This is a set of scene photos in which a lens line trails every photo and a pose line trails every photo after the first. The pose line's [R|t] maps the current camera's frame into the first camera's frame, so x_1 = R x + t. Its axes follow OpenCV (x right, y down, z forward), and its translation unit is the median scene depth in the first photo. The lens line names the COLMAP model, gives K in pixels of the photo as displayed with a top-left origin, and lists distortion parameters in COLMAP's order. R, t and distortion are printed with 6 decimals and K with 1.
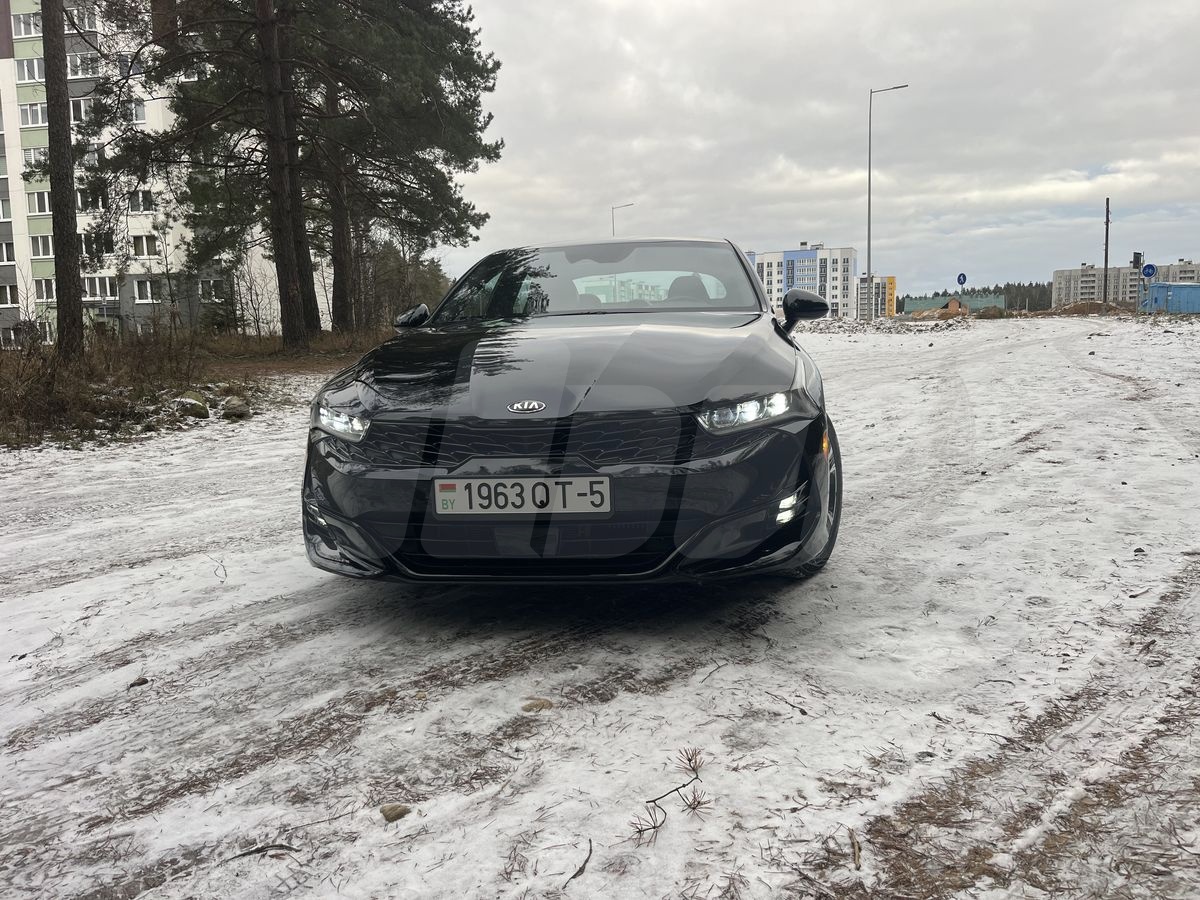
lens RADIAL K [[907.3, 0, 600.0], [0, 907.3, 453.8], [0, 0, 1]] dist [0.048087, -0.070633]
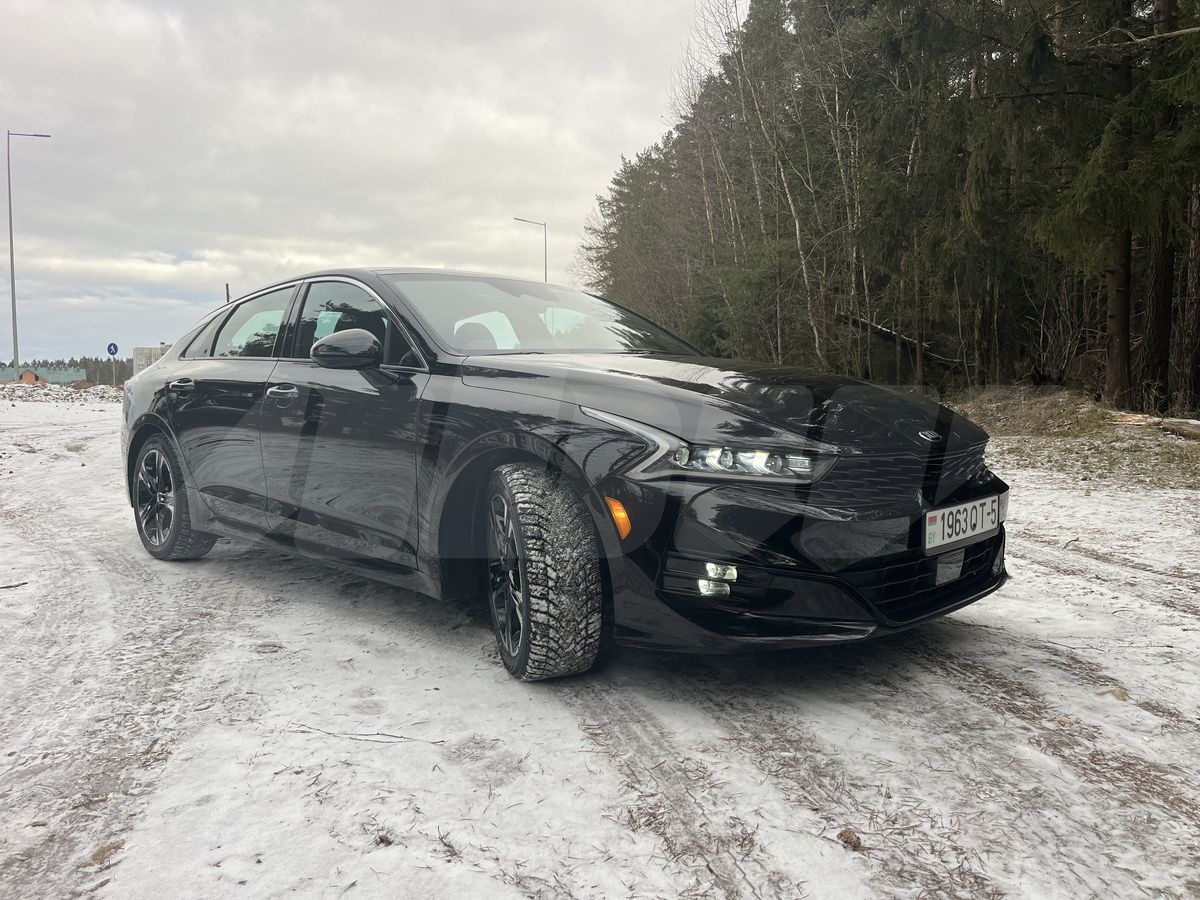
lens RADIAL K [[907.3, 0, 597.0], [0, 907.3, 444.3], [0, 0, 1]] dist [0.048087, -0.070633]
pose [[0.596088, -0.022427, 0.802606, -0.121109], [0.096770, 0.994330, -0.044086, -0.003608], [-0.797066, 0.103947, 0.594879, 0.073762]]
